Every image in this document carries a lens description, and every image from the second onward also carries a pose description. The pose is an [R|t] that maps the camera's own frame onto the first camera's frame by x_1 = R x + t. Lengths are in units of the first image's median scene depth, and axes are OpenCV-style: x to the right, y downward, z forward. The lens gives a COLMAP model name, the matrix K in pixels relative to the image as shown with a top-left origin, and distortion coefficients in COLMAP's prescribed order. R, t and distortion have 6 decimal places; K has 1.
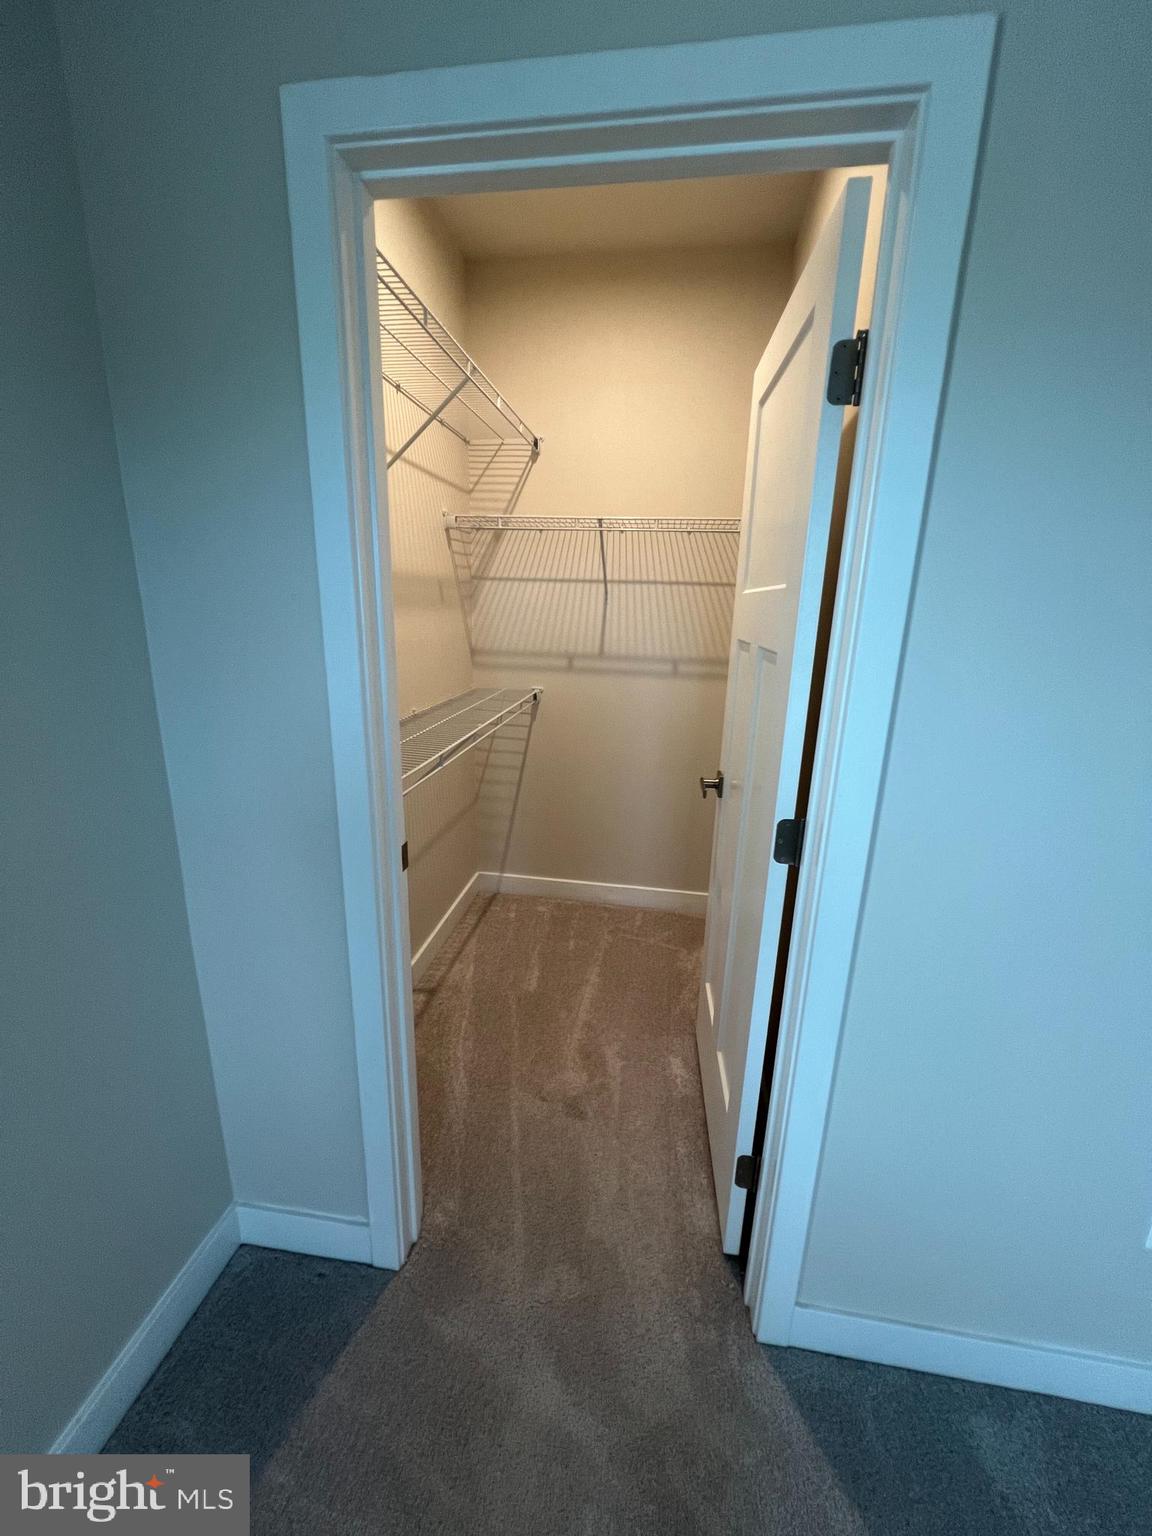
lens RADIAL K [[610.2, 0, 576.0], [0, 610.2, 768.0], [0, 0, 1]] dist [-0.001015, -0.000596]
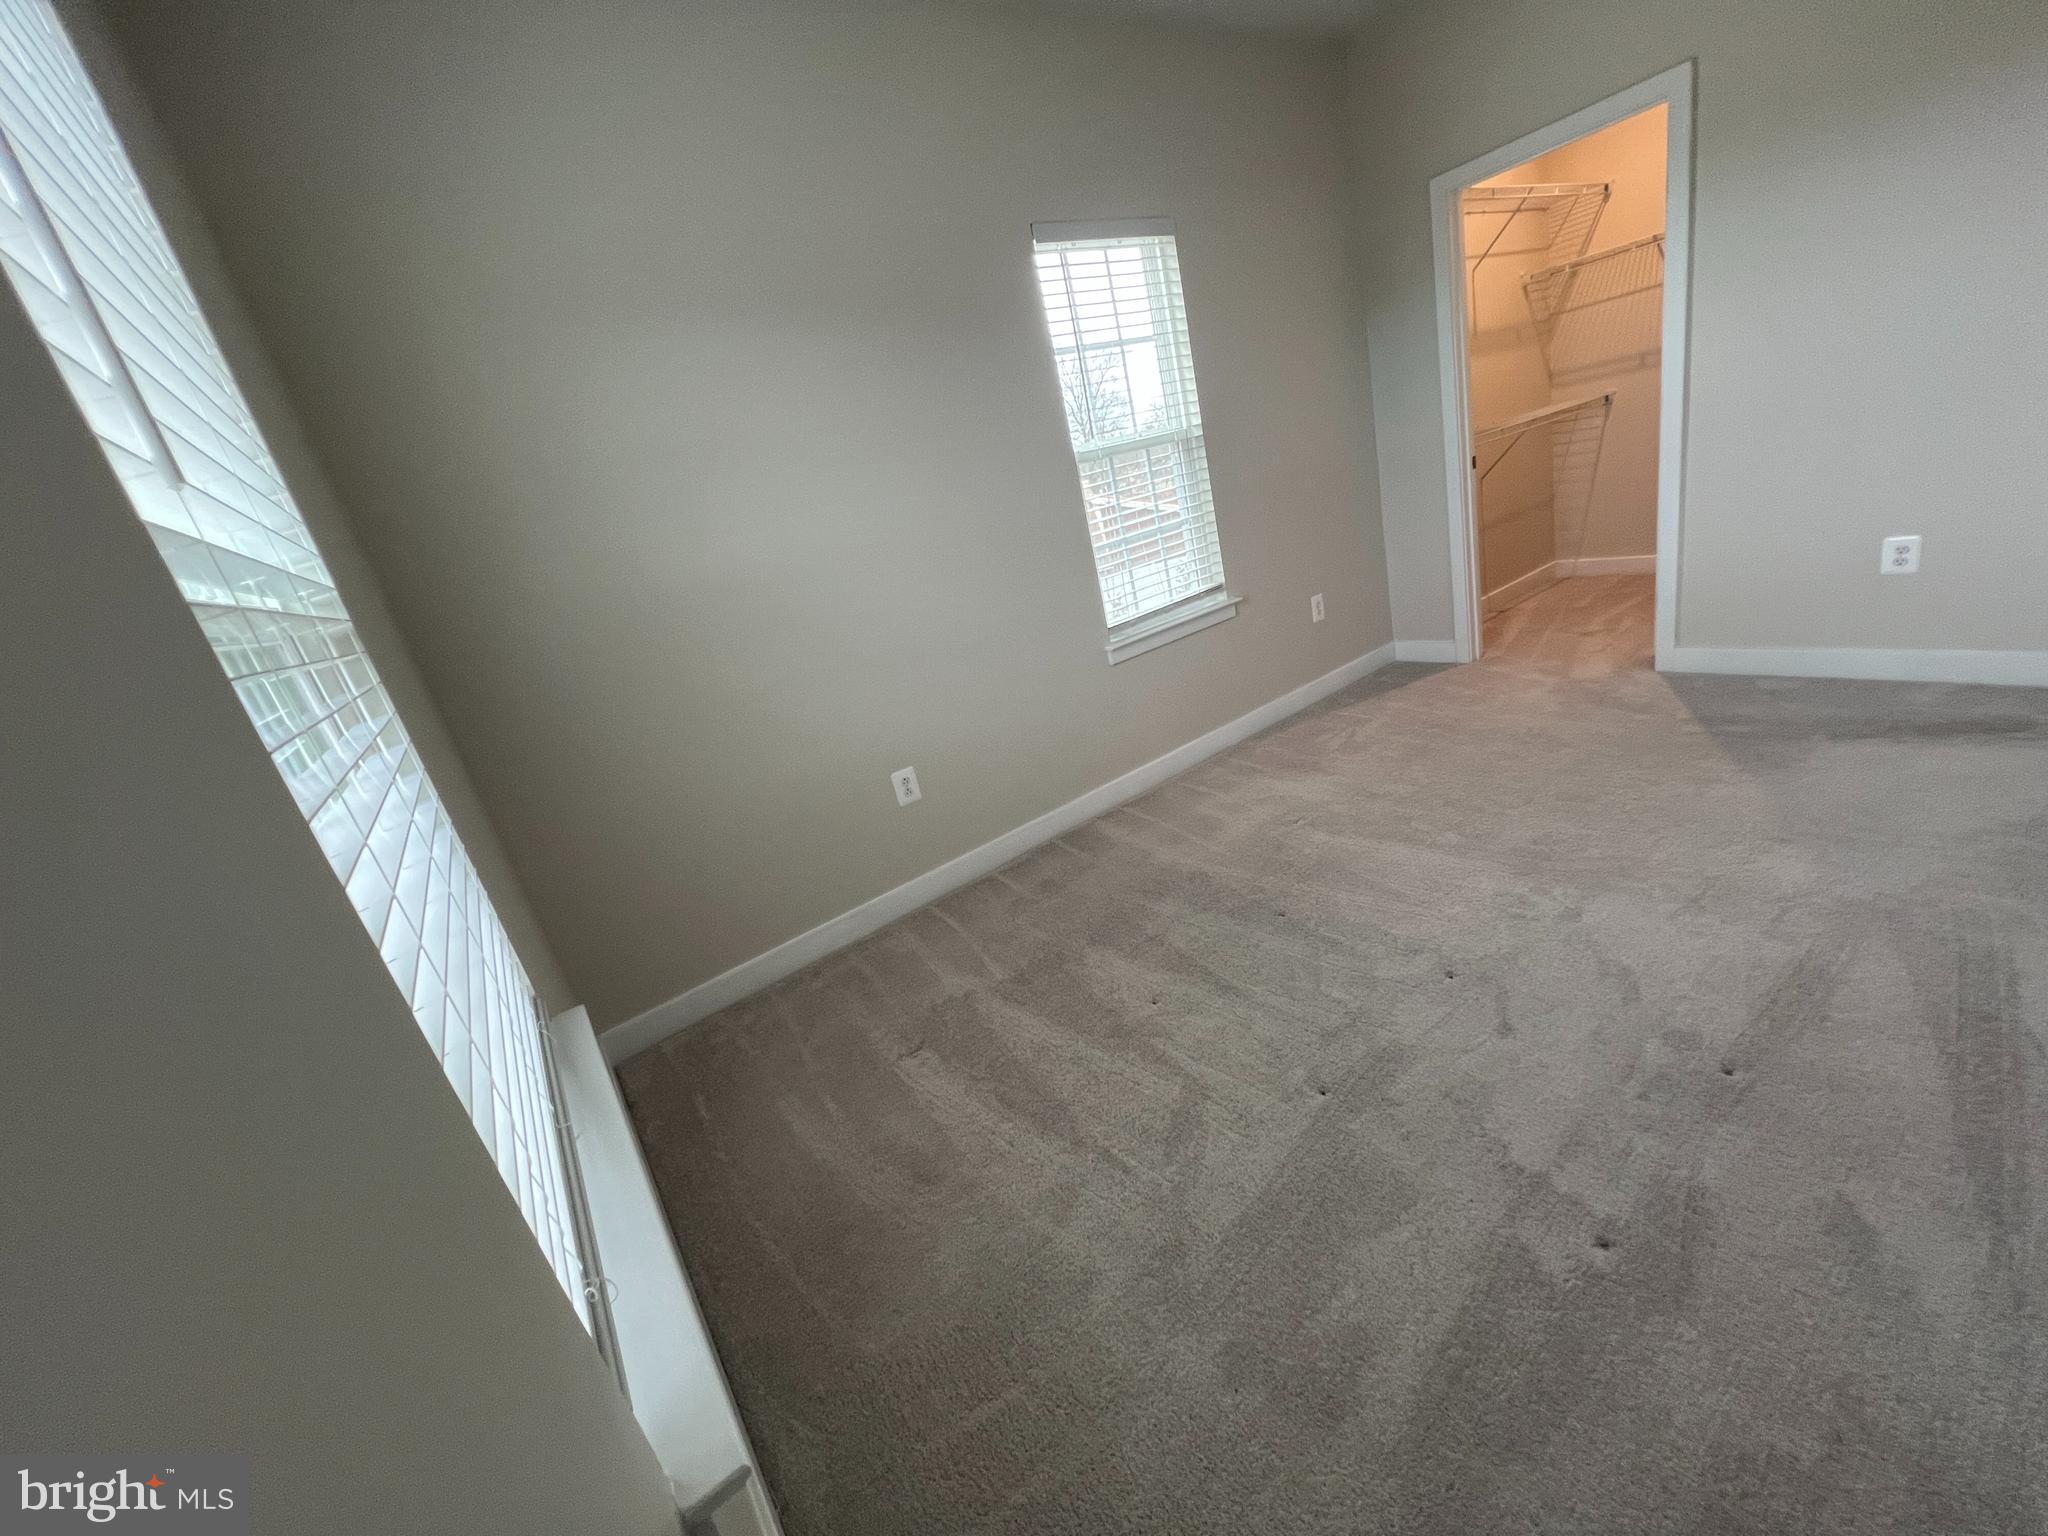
lens RADIAL K [[813.6, 0, 1024.0], [0, 813.6, 768.0], [0, 0, 1]] dist [-0.001015, -0.000596]
pose [[0.674049, 0.062148, -0.736068, 0.448998], [0.048769, 0.990536, 0.128293, 0.403112], [0.737075, -0.122373, 0.664639, -1.205950]]
